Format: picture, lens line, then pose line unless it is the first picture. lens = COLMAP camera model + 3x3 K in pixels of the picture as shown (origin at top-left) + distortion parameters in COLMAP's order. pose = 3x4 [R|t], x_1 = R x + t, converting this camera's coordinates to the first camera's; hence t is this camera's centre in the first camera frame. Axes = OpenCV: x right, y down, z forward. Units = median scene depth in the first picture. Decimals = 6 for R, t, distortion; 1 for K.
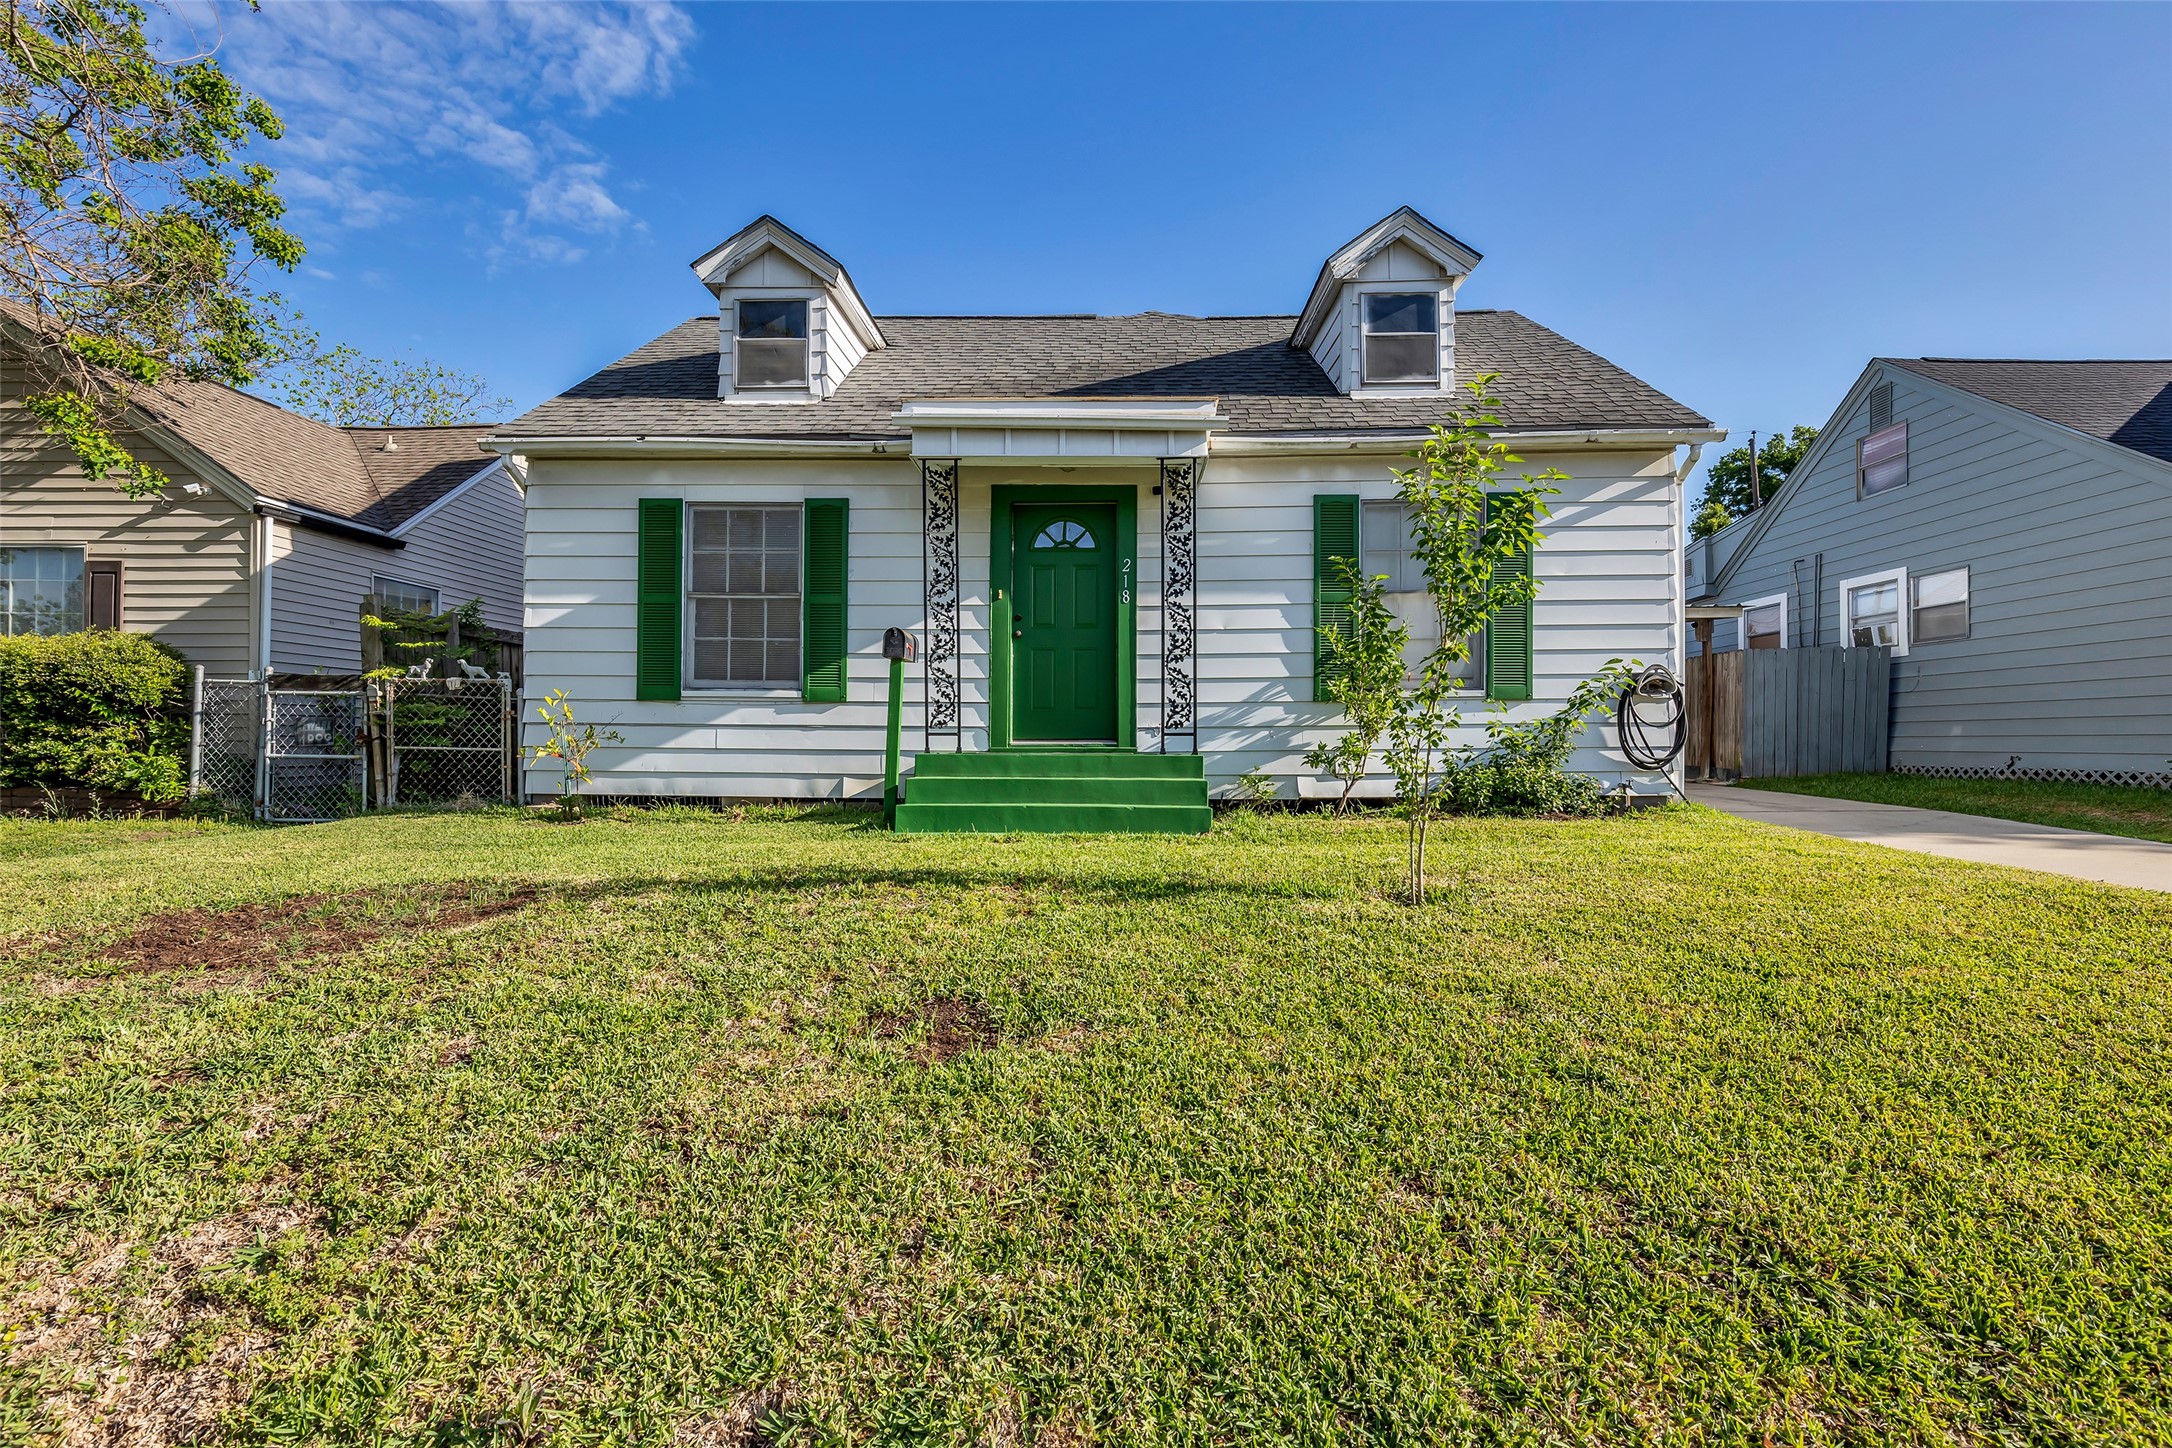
lens RADIAL K [[1016.4, 0, 1077.6], [0, 1016.4, 726.7], [0, 0, 1]] dist [-0.015337, 0.001260]
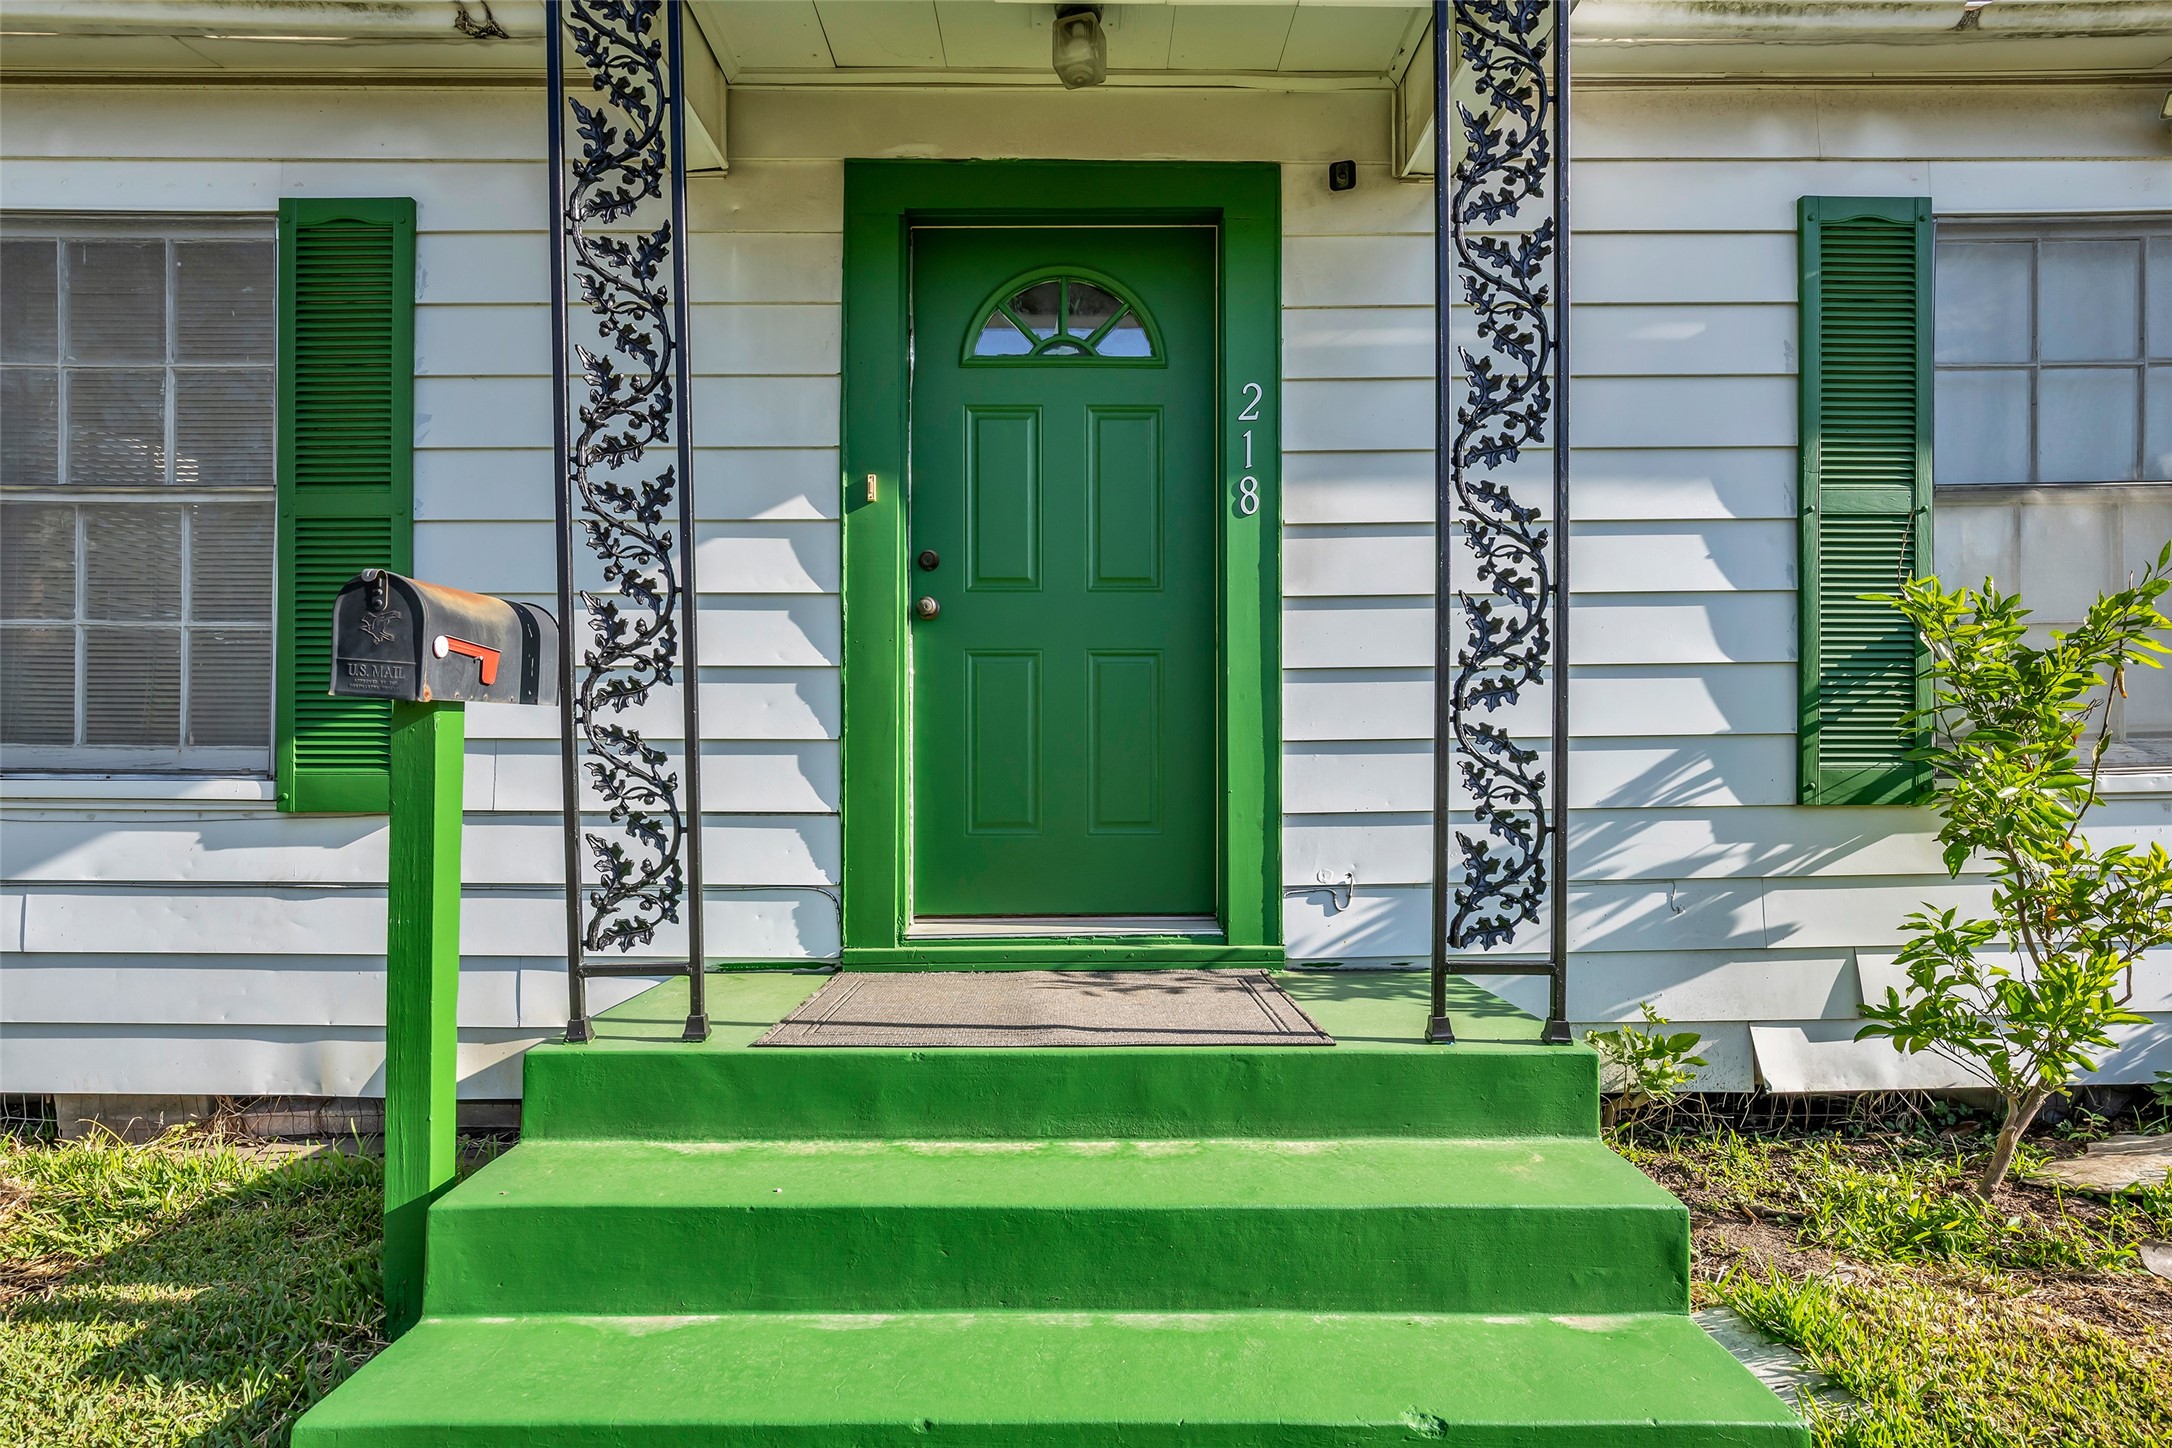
lens RADIAL K [[1053.0, 0, 1087.1], [0, 1053.0, 733.0], [0, 0, 1]] dist [-0.015432, 0.000109]
pose [[0.999084, -0.005063, 0.042481, -0.021070], [0.004529, 0.999909, 0.012670, -0.054605], [-0.042541, -0.012466, 0.999017, 0.657616]]
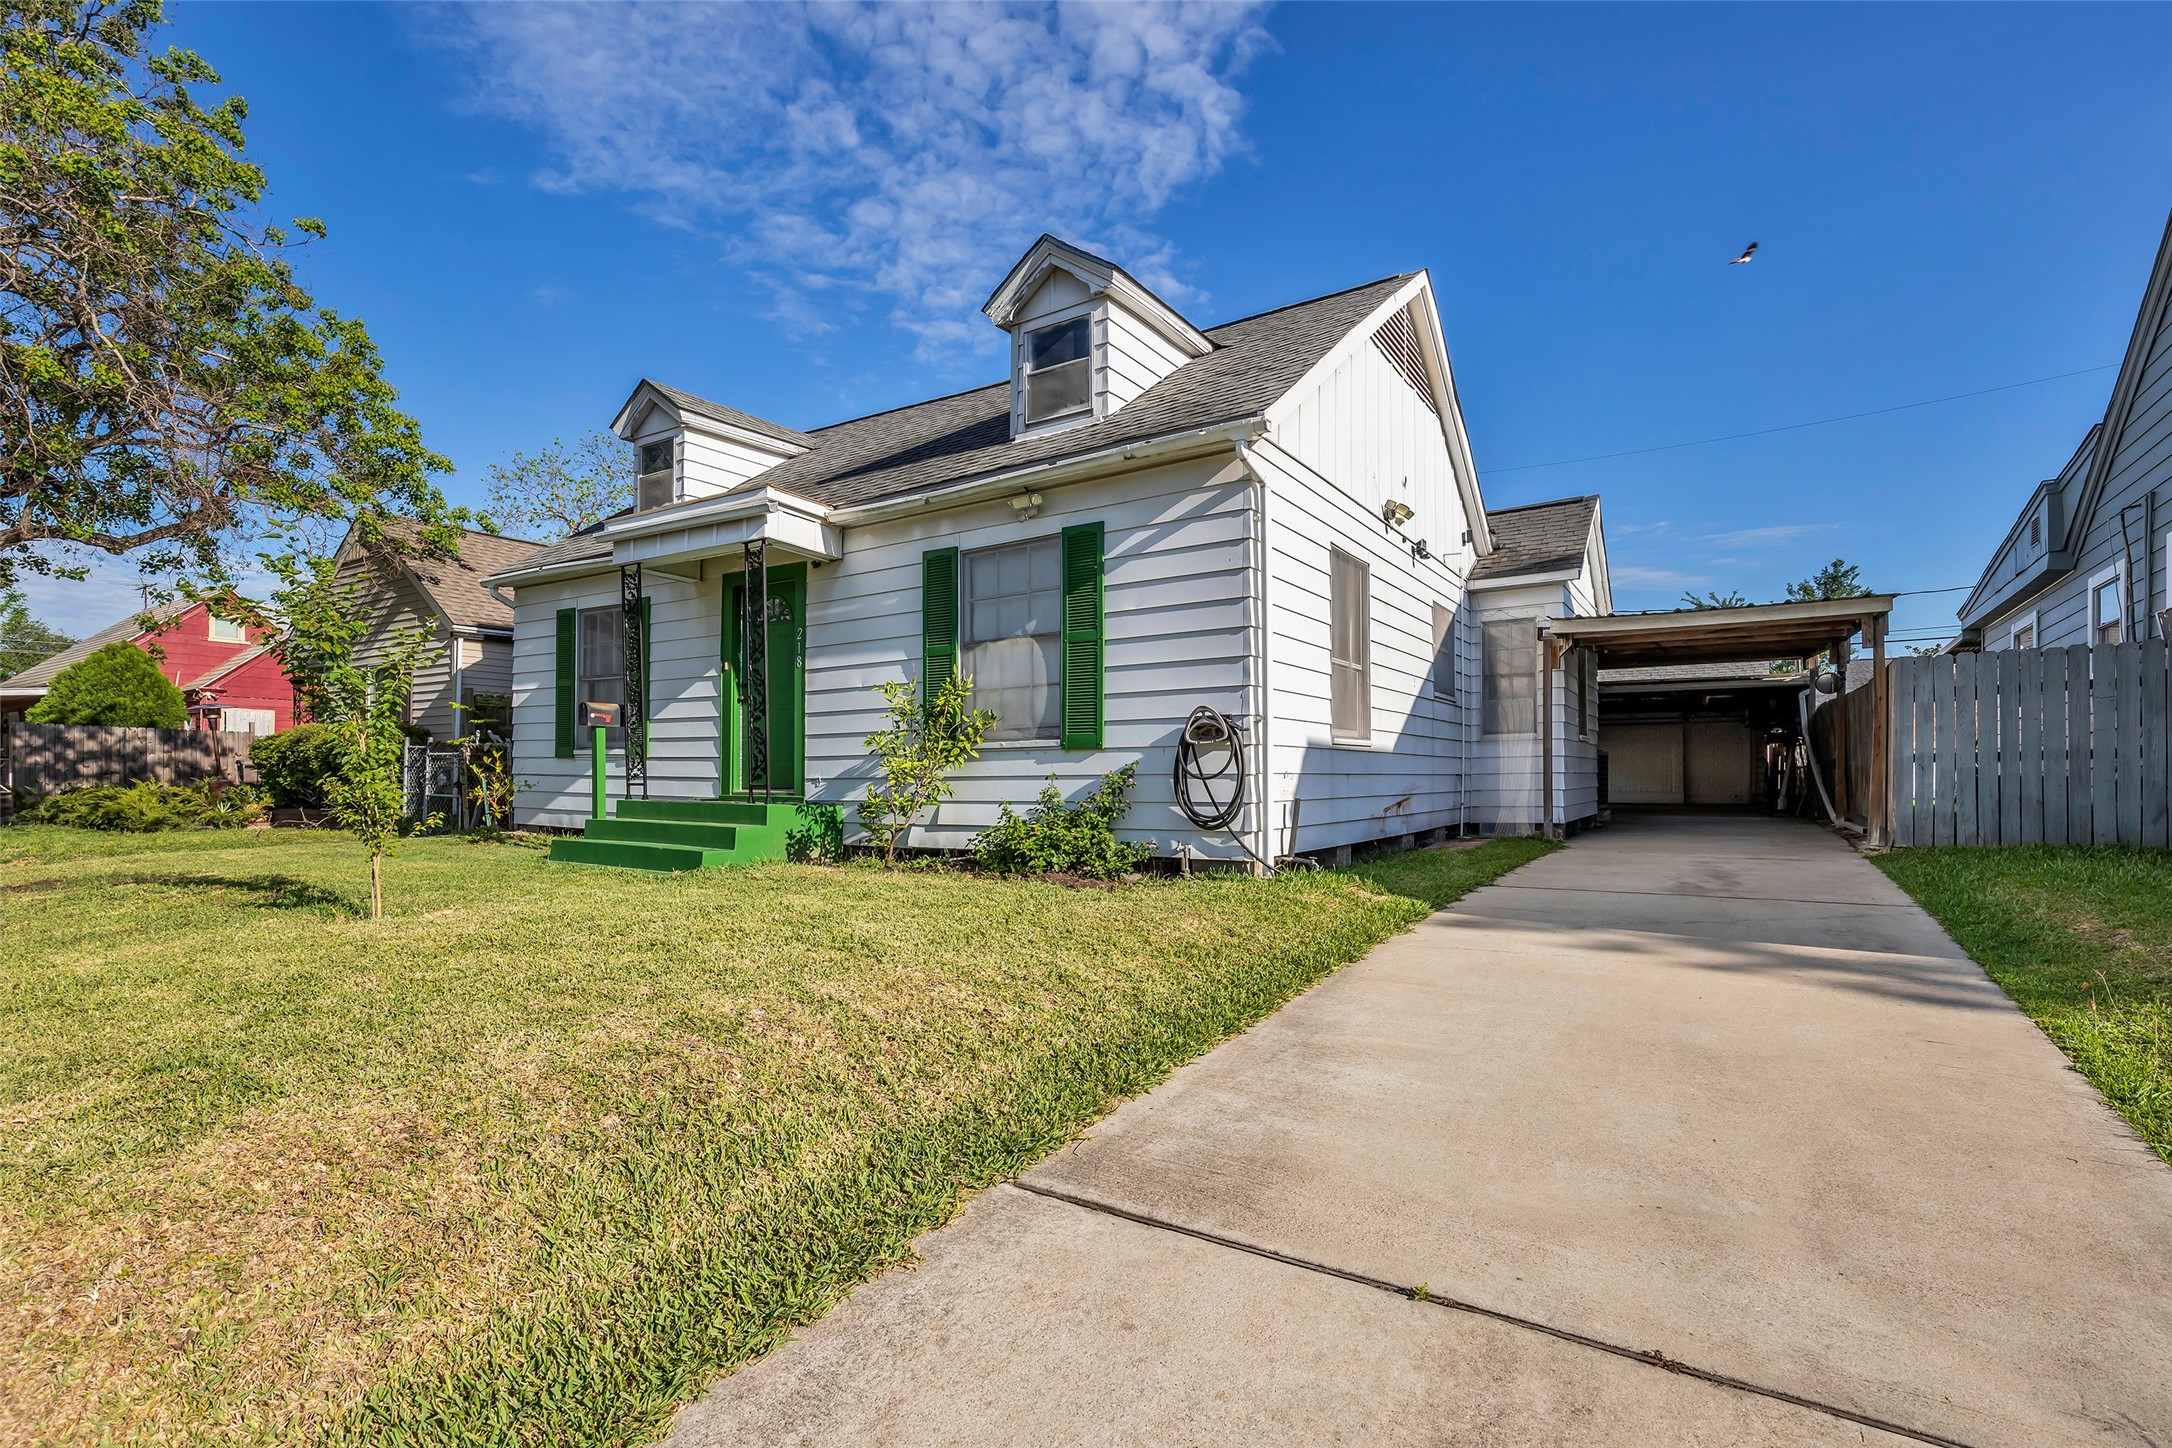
lens RADIAL K [[1016.4, 0, 1042.7], [0, 1016.4, 765.0], [0, 0, 1]] dist [-0.015337, 0.001260]
pose [[0.844423, -0.004380, -0.535659, 0.879912], [0.004916, 0.999988, -0.000427, -0.012110], [0.535655, -0.002273, 0.844434, 0.197351]]
